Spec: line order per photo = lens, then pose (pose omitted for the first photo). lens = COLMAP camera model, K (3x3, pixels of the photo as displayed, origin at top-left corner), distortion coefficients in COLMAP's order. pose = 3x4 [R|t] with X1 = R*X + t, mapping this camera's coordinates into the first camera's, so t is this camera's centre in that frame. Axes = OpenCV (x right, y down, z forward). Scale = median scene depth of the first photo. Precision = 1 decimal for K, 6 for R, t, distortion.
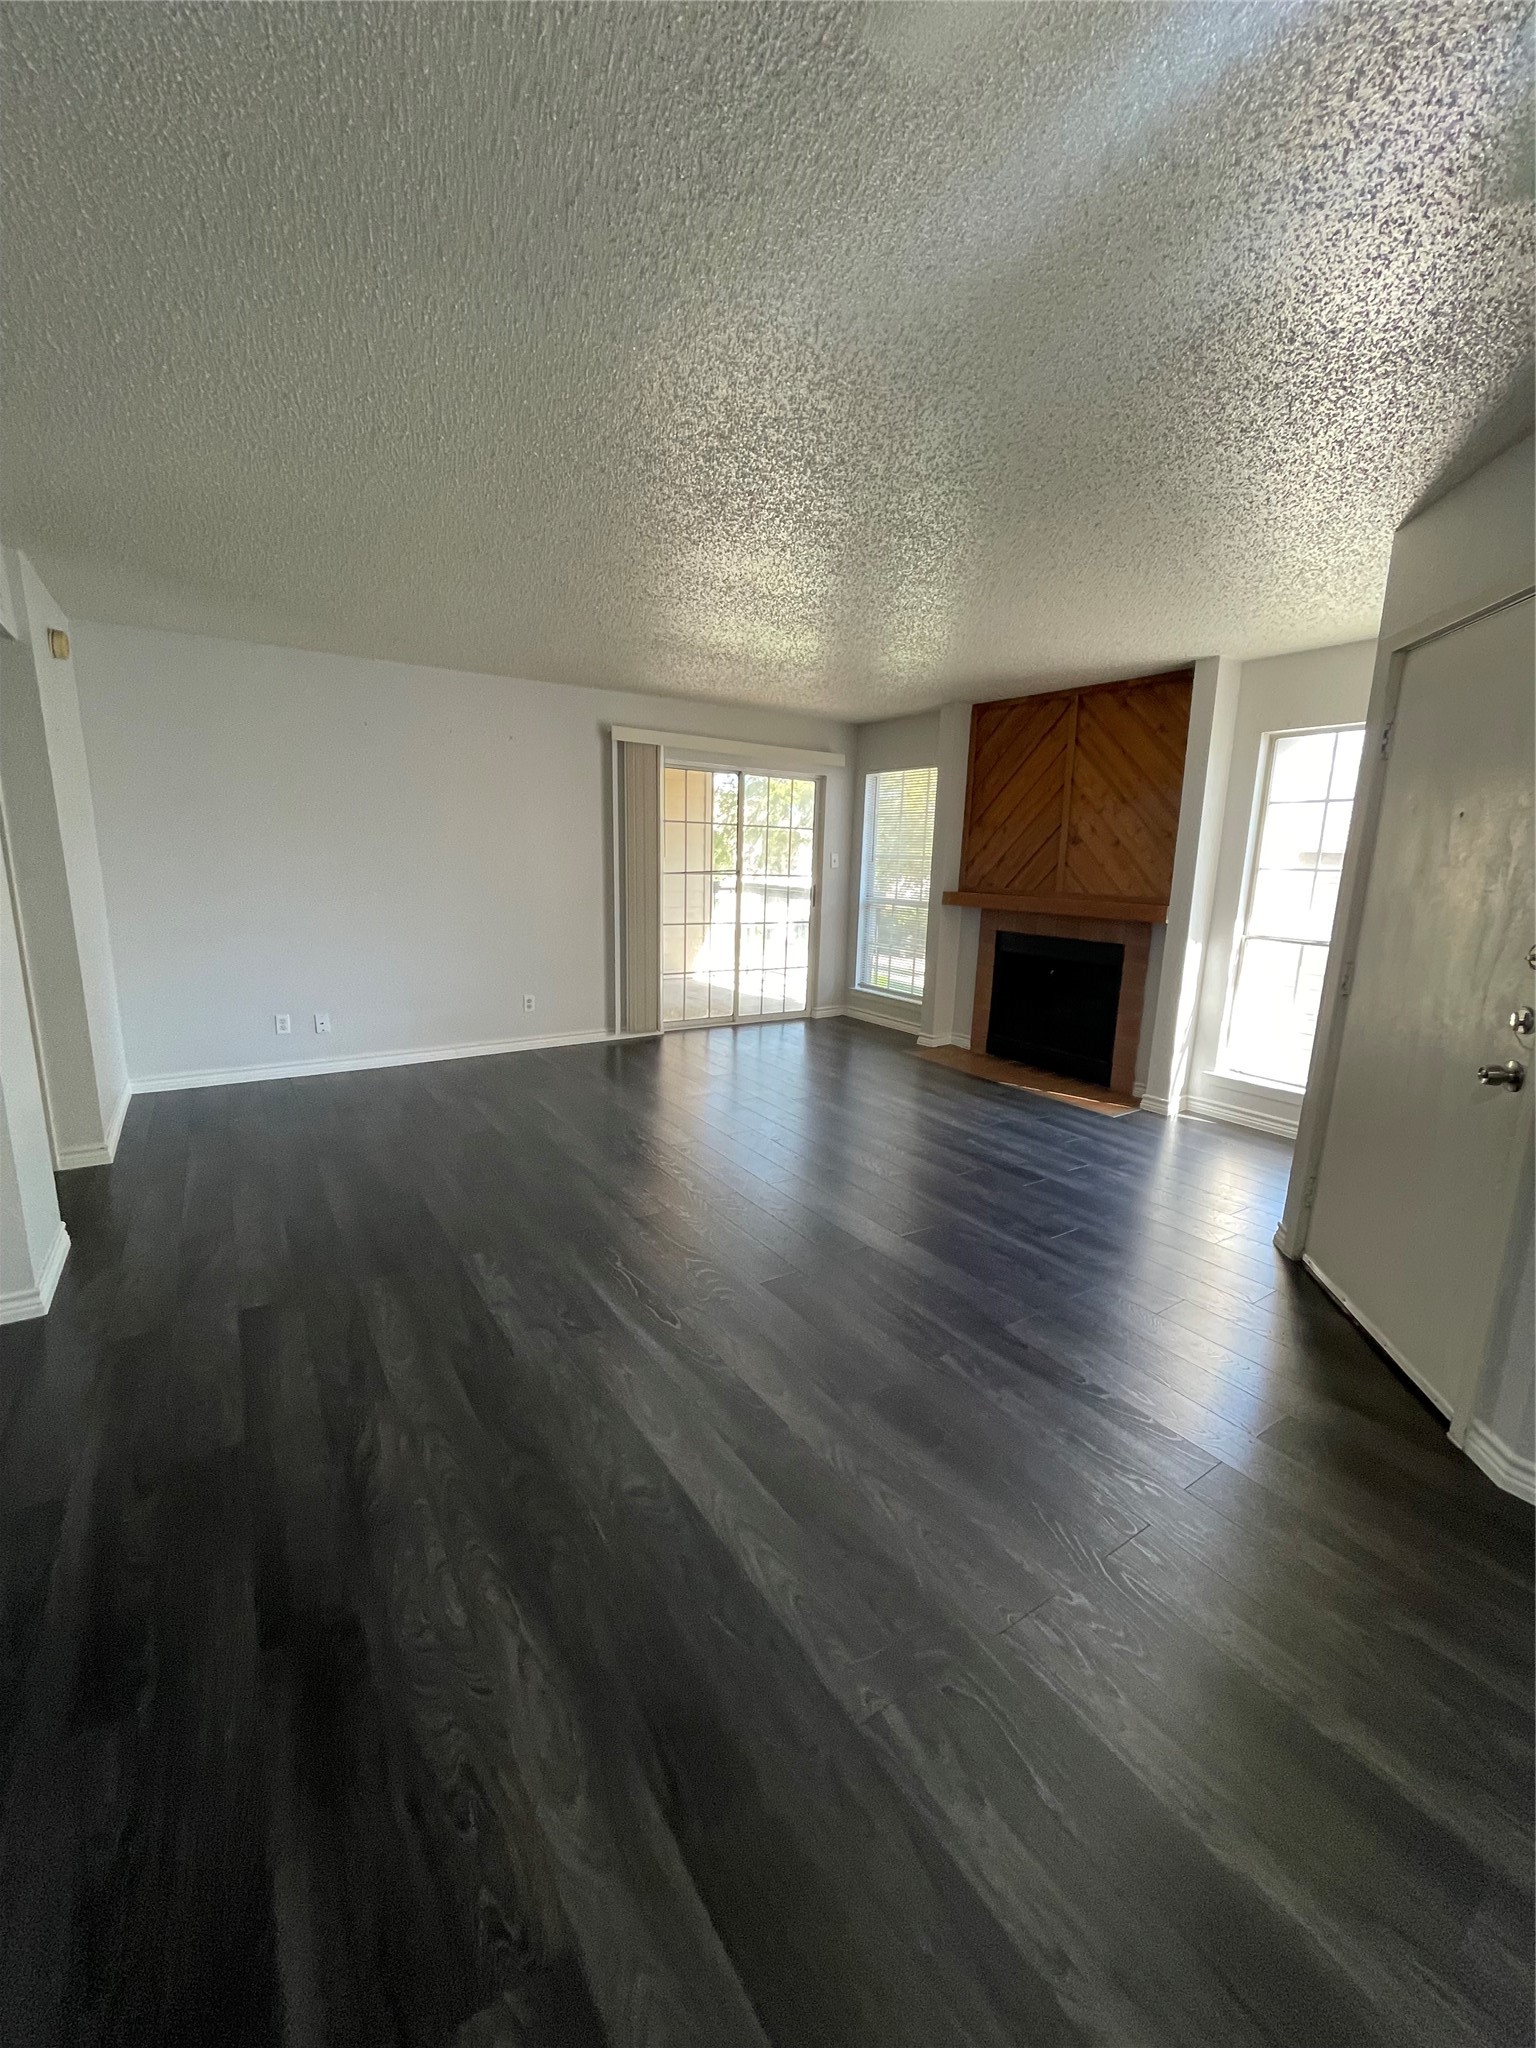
lens RADIAL K [[836.2, 0, 766.9], [0, 836.2, 1023.1], [0, 0, 1]] dist [-0.000214, 0.000117]
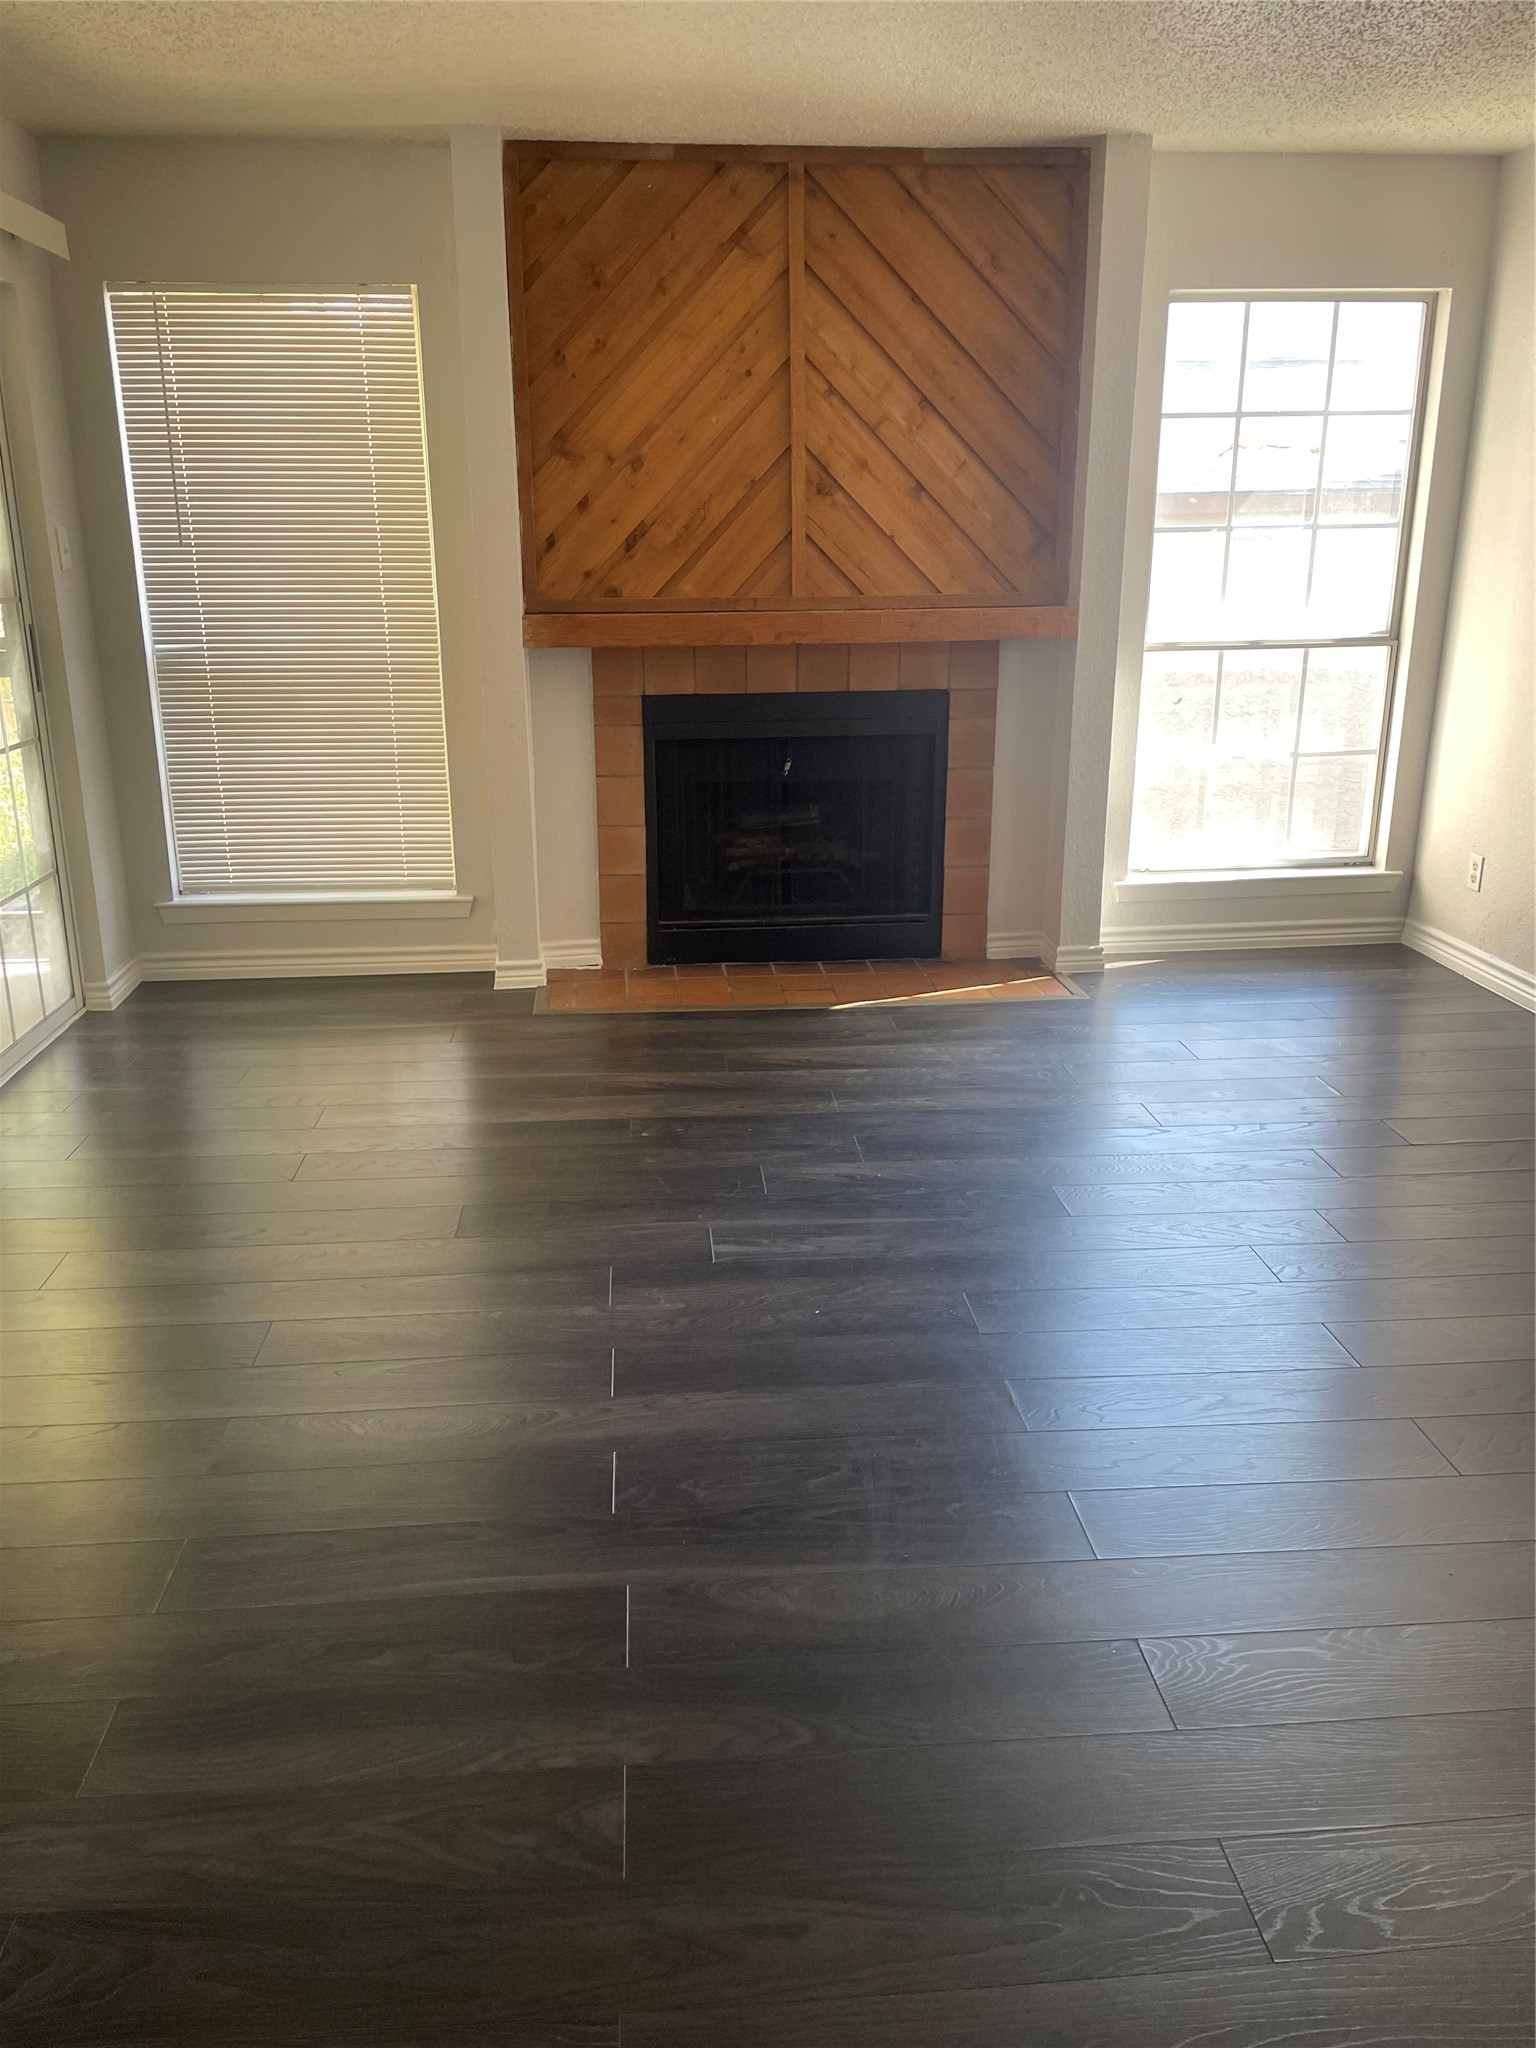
lens RADIAL K [[1541.4, 0, 766.6], [0, 1541.4, 1023.8], [0, 0, 1]] dist [0.024309, -0.001313]
pose [[0.485223, -0.293979, 0.823490, -0.472348], [0.195503, 0.954420, 0.225524, -0.126827], [-0.852254, 0.051565, 0.520580, 0.564583]]
